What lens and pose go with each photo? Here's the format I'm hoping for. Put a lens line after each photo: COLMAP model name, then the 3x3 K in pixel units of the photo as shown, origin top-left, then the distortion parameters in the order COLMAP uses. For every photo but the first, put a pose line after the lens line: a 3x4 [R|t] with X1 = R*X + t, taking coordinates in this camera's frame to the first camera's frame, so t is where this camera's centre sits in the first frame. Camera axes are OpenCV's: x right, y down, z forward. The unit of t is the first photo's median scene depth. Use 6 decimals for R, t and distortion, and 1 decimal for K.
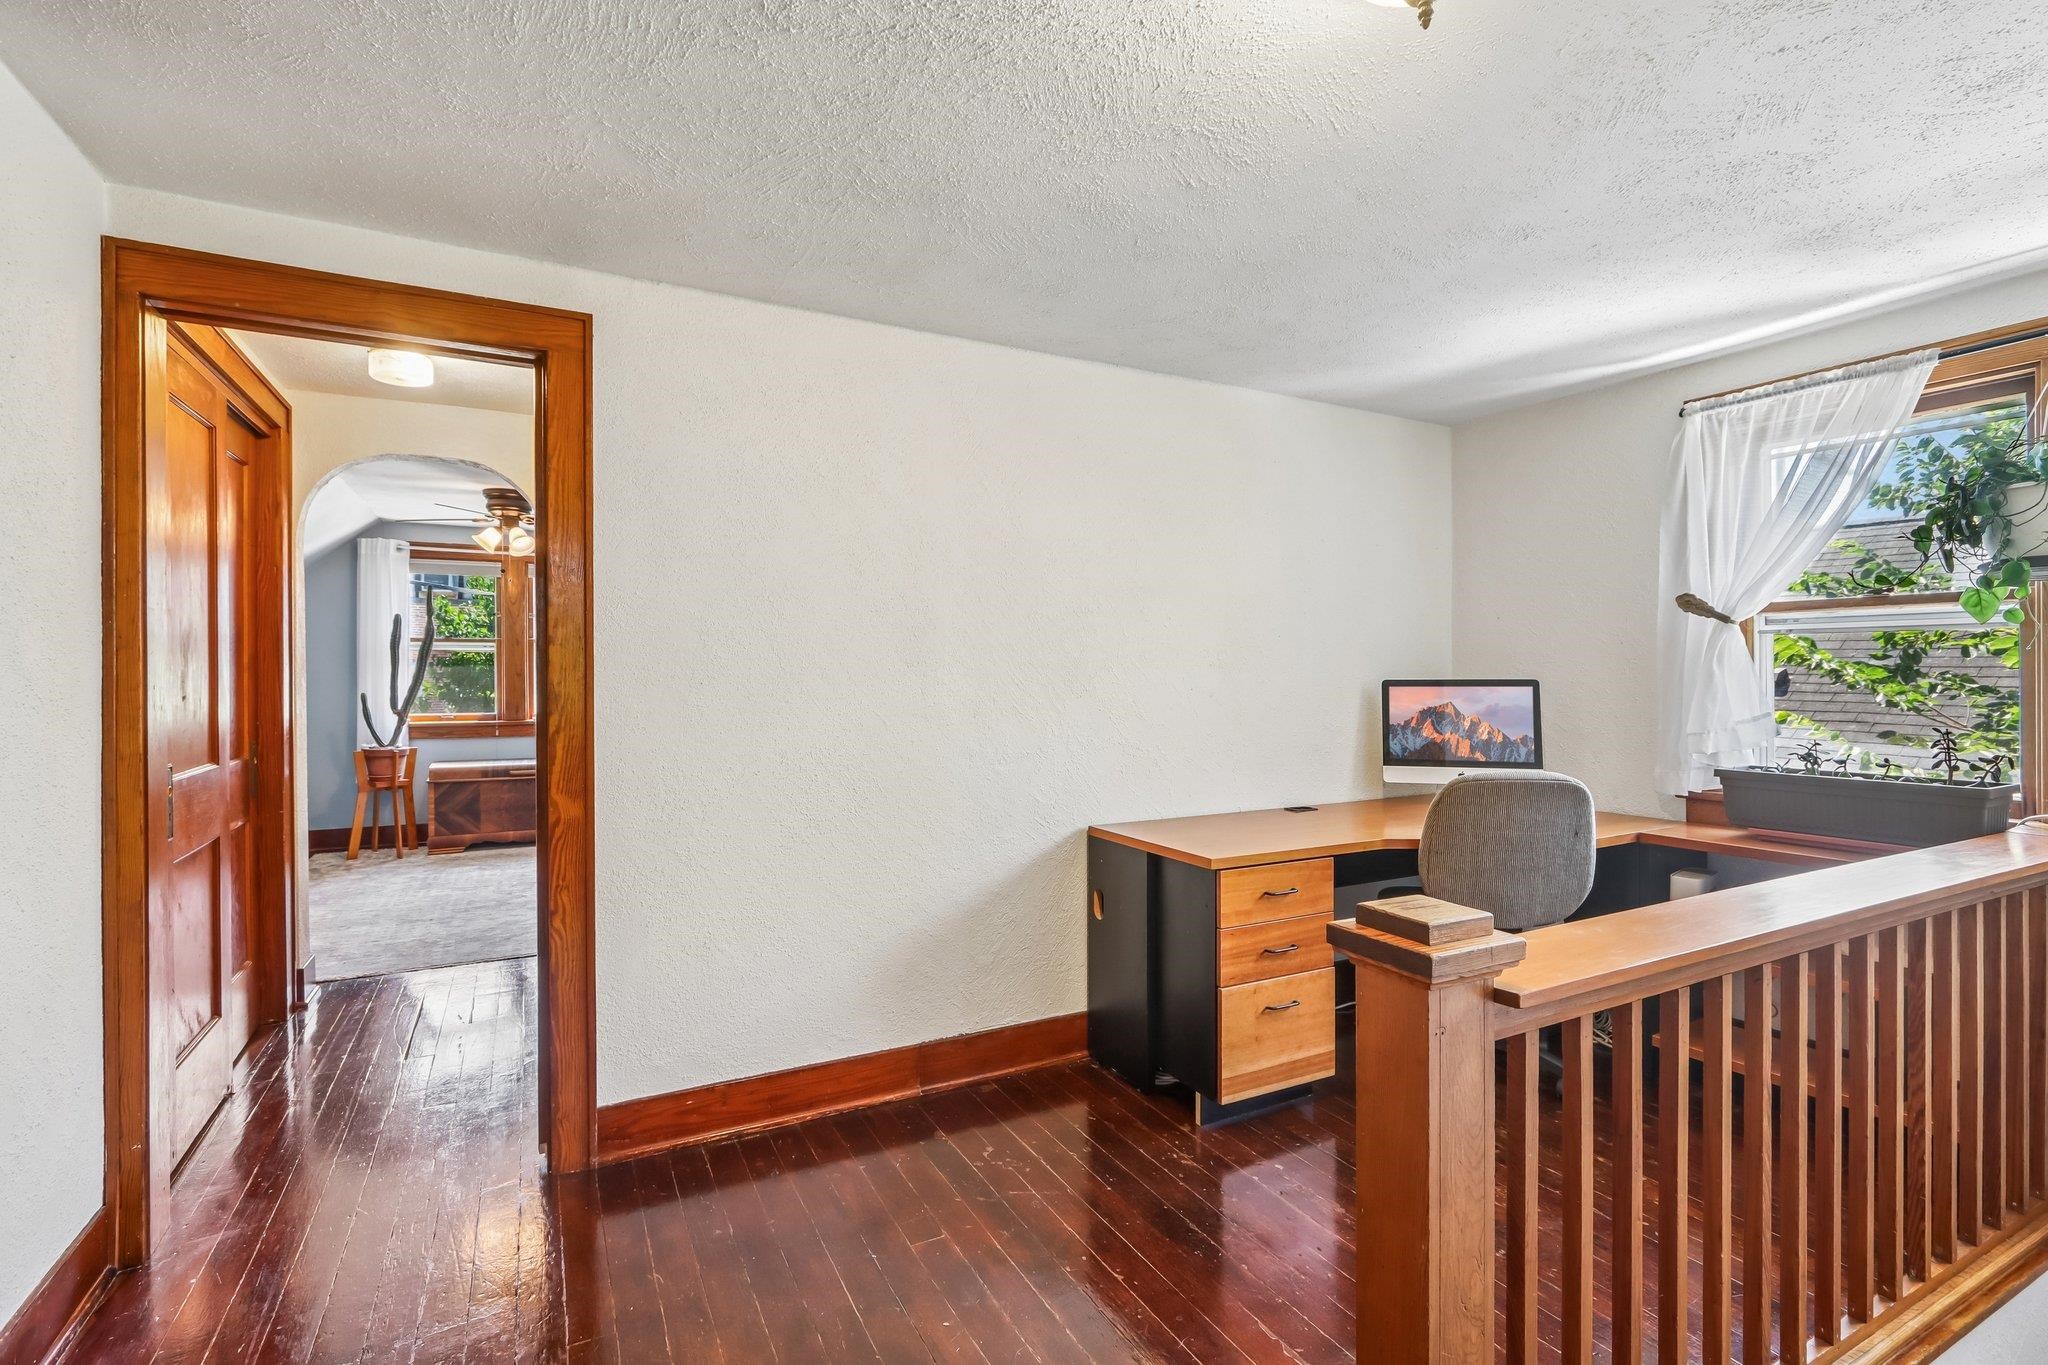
lens RADIAL K [[945.2, 0, 1024.0], [0, 945.2, 682.5], [0, 0, 1]] dist [-0.016911, 0.000390]
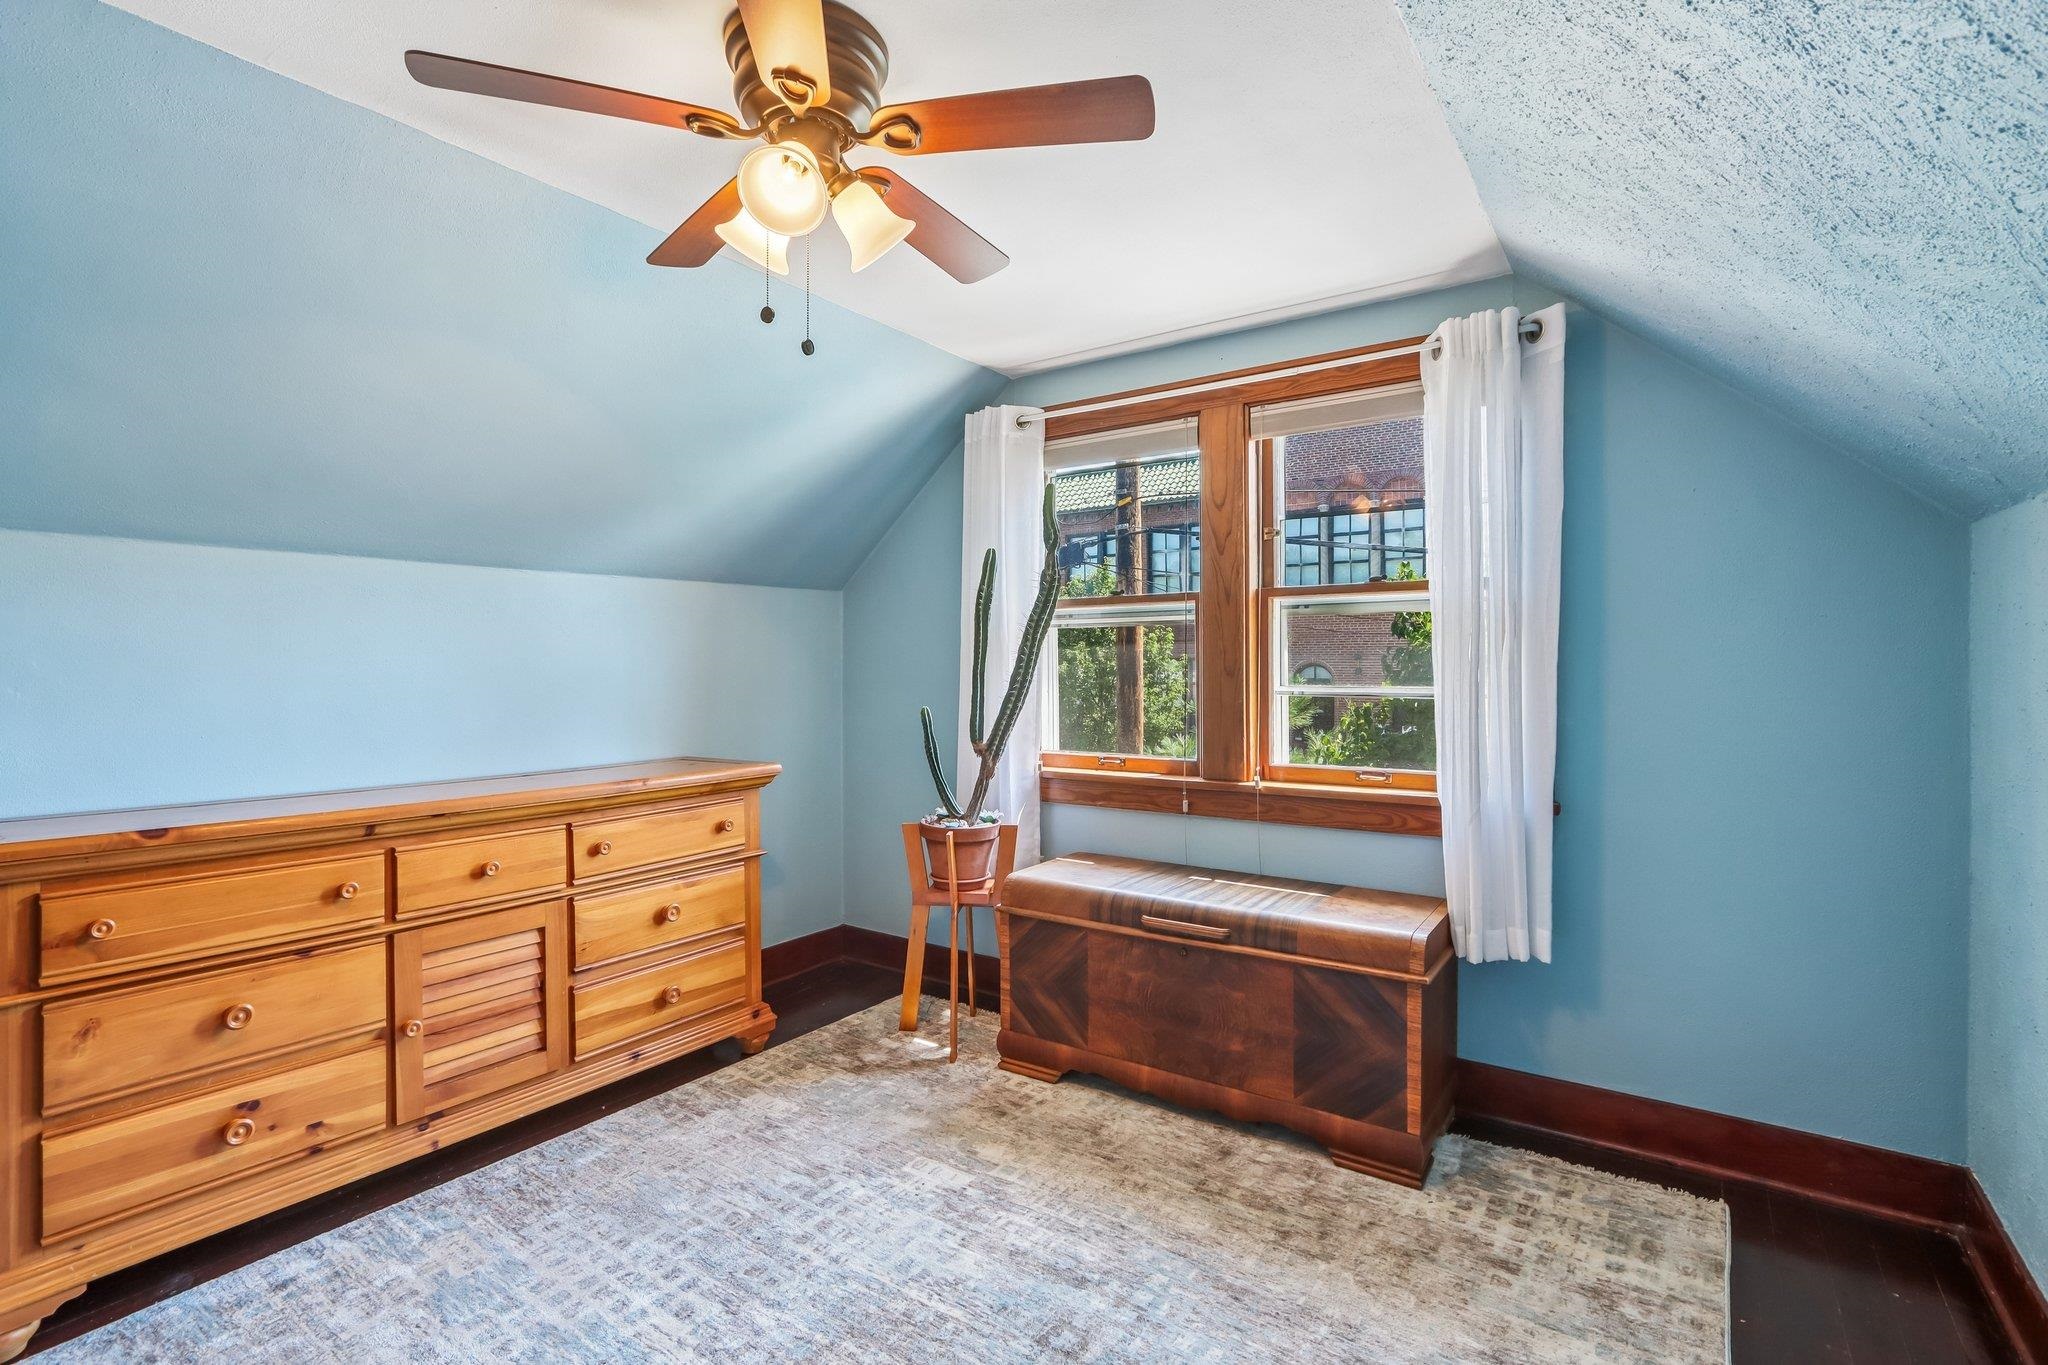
lens RADIAL K [[952.3, 0, 1020.1], [0, 952.3, 669.5], [0, 0, 1]] dist [-0.010897, 0.000396]
pose [[0.460911, 0.001289, -0.887446, -0.219104], [-0.011037, 0.999930, -0.004280, -0.008014], [0.887378, 0.011768, 0.460893, 0.791103]]
